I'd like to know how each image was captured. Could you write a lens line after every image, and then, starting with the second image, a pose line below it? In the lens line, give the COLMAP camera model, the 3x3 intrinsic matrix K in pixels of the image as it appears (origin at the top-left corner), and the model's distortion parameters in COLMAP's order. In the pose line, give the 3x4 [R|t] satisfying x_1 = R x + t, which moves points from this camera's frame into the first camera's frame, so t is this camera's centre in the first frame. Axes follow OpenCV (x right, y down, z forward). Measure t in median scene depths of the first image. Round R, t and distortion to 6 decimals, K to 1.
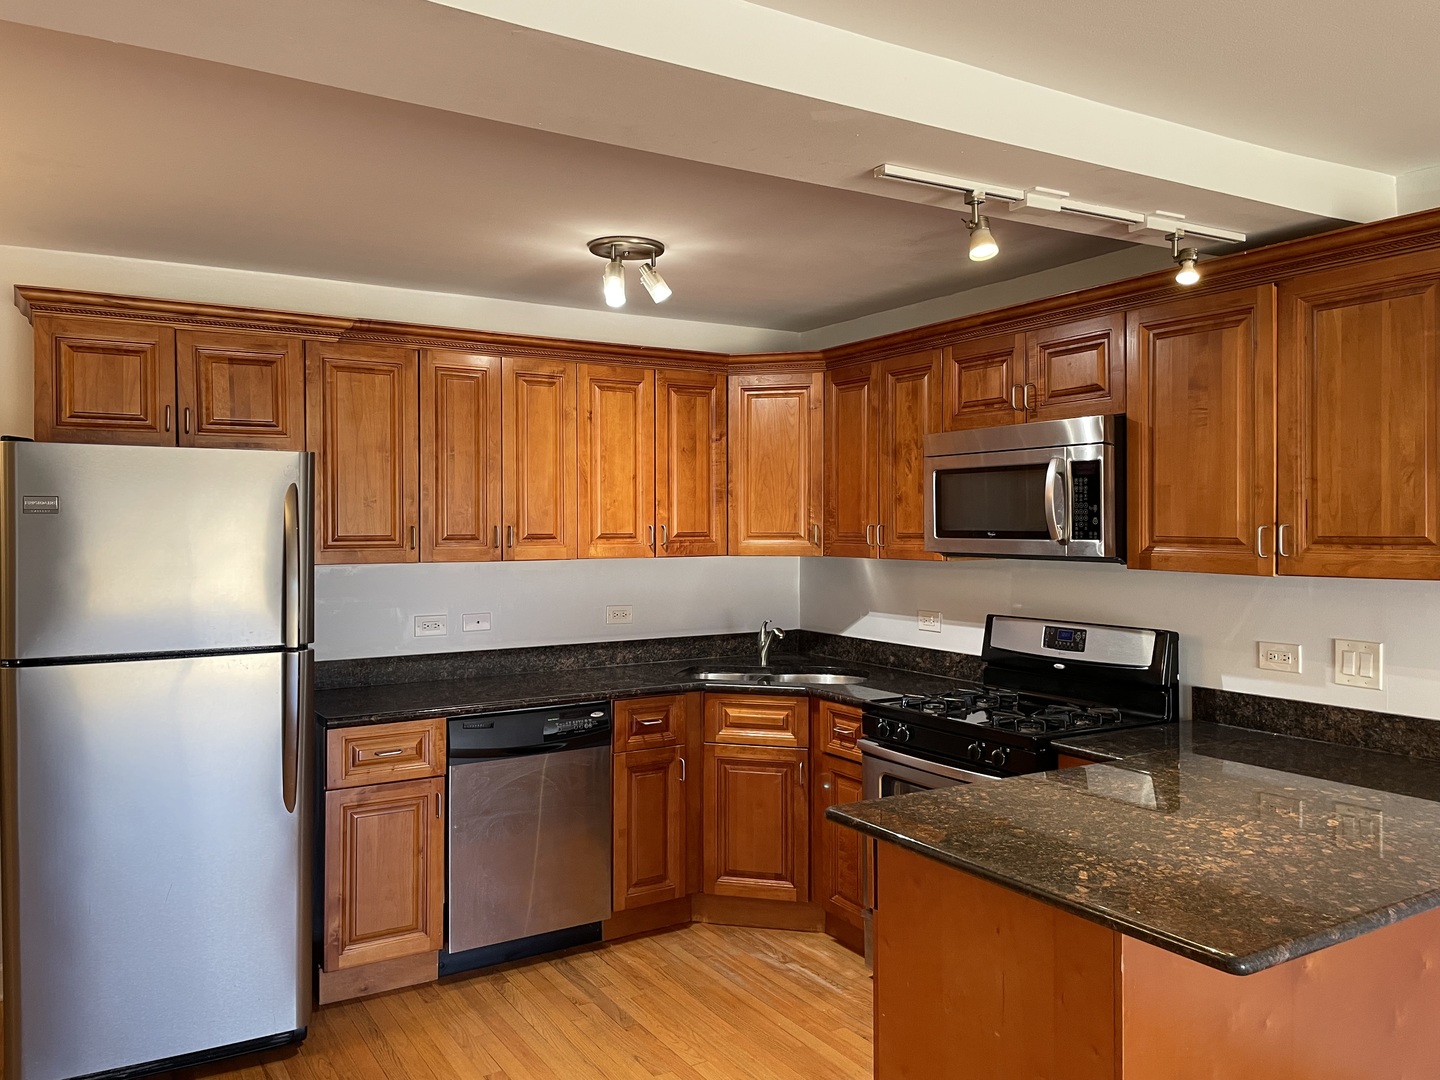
lens RADIAL K [[1108.1, 0, 726.8], [0, 1108.1, 534.7], [0, 0, 1]] dist [0.069235, -0.075777]
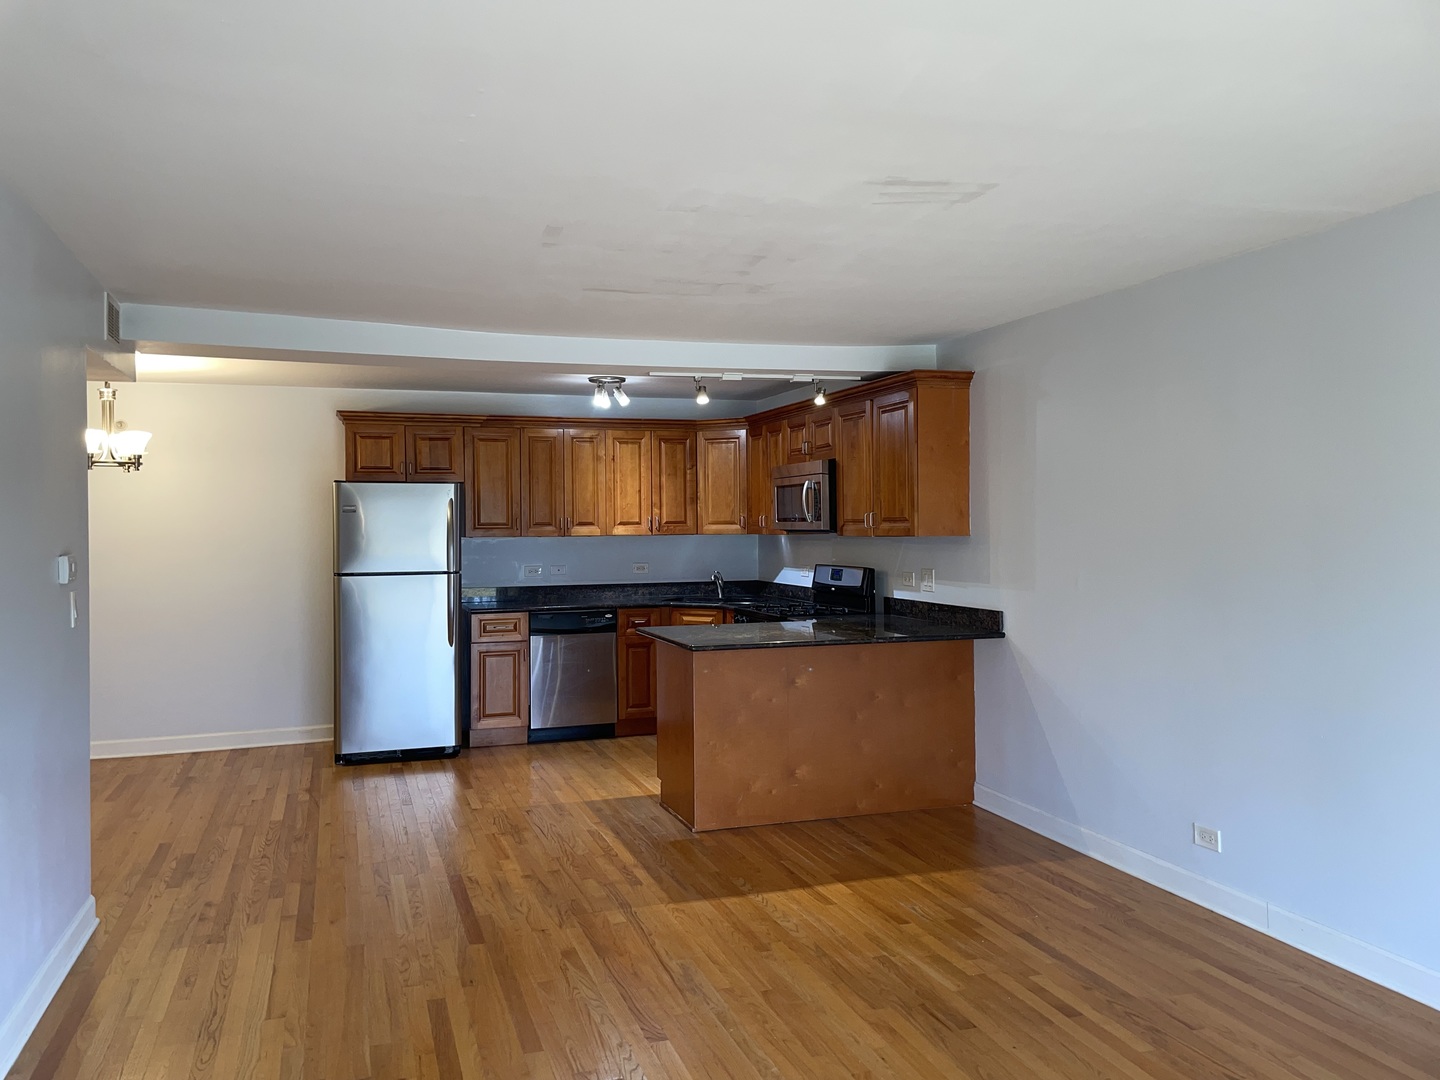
lens RADIAL K [[1108.1, 0, 712.1], [0, 1108.1, 538.3], [0, 0, 1]] dist [0.069235, -0.075777]
pose [[0.975302, -0.003557, -0.220847, 0.498798], [0.004464, 0.999984, 0.003607, 0.023079], [0.220831, -0.004504, 0.975302, -0.857299]]
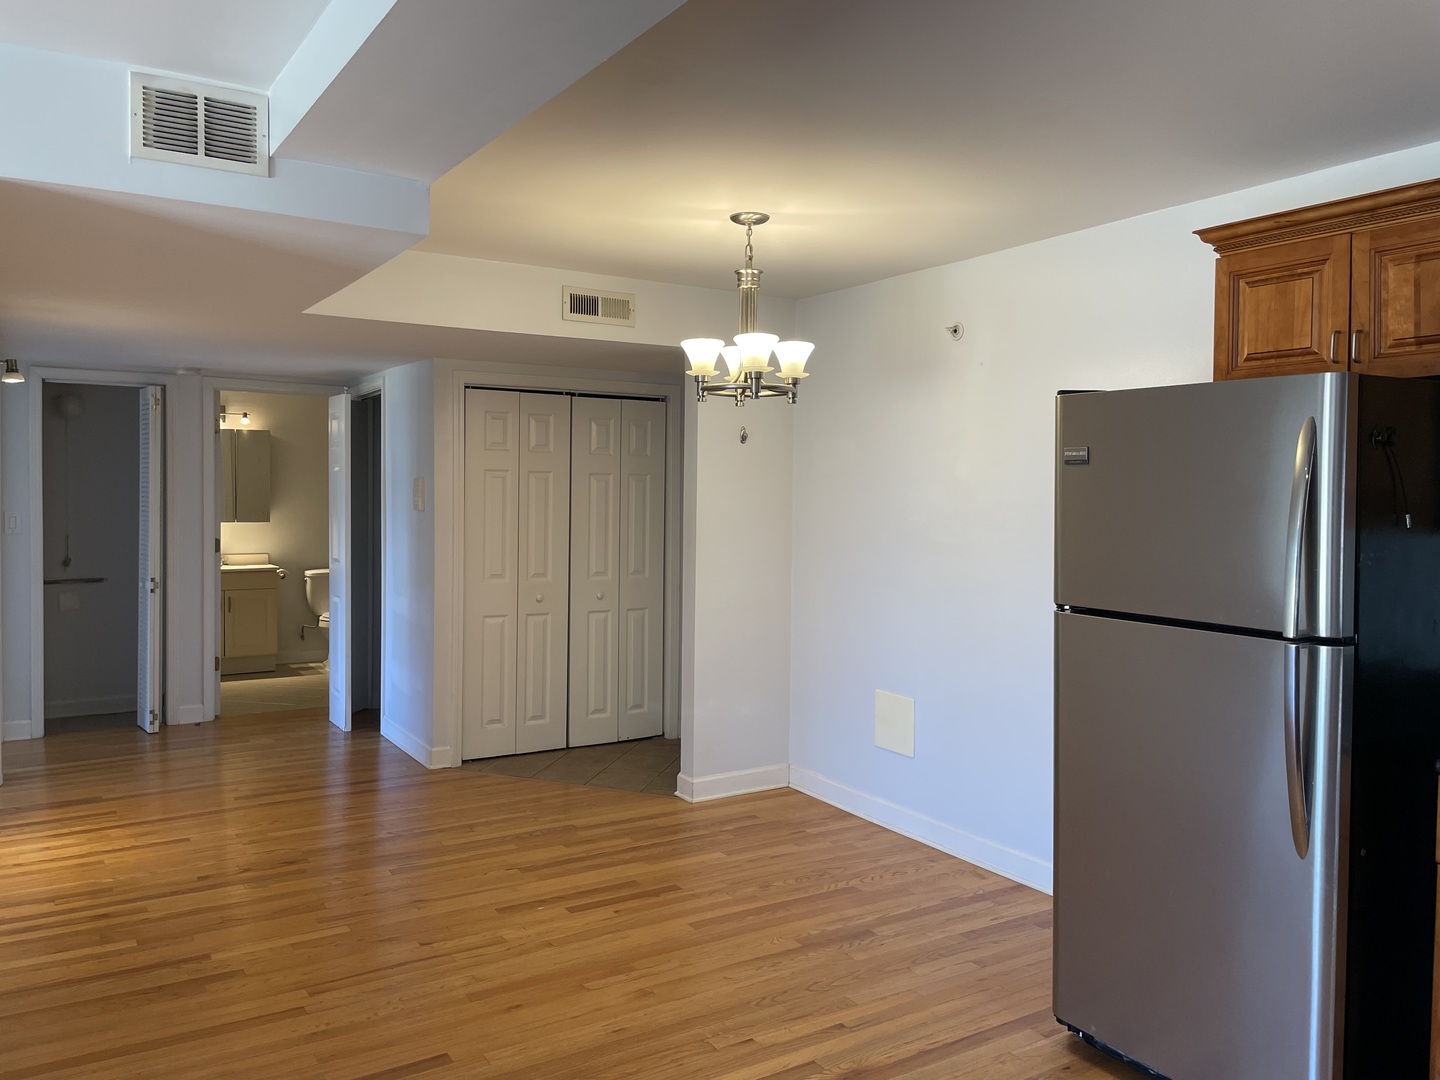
lens RADIAL K [[1108.1, 0, 719.5], [0, 1108.1, 533.8], [0, 0, 1]] dist [0.069235, -0.075777]
pose [[0.016227, 0.039548, -0.999086, 0.287561], [-0.016421, 0.999093, 0.039282, 0.006622], [0.999733, 0.015768, 0.016862, 0.493744]]
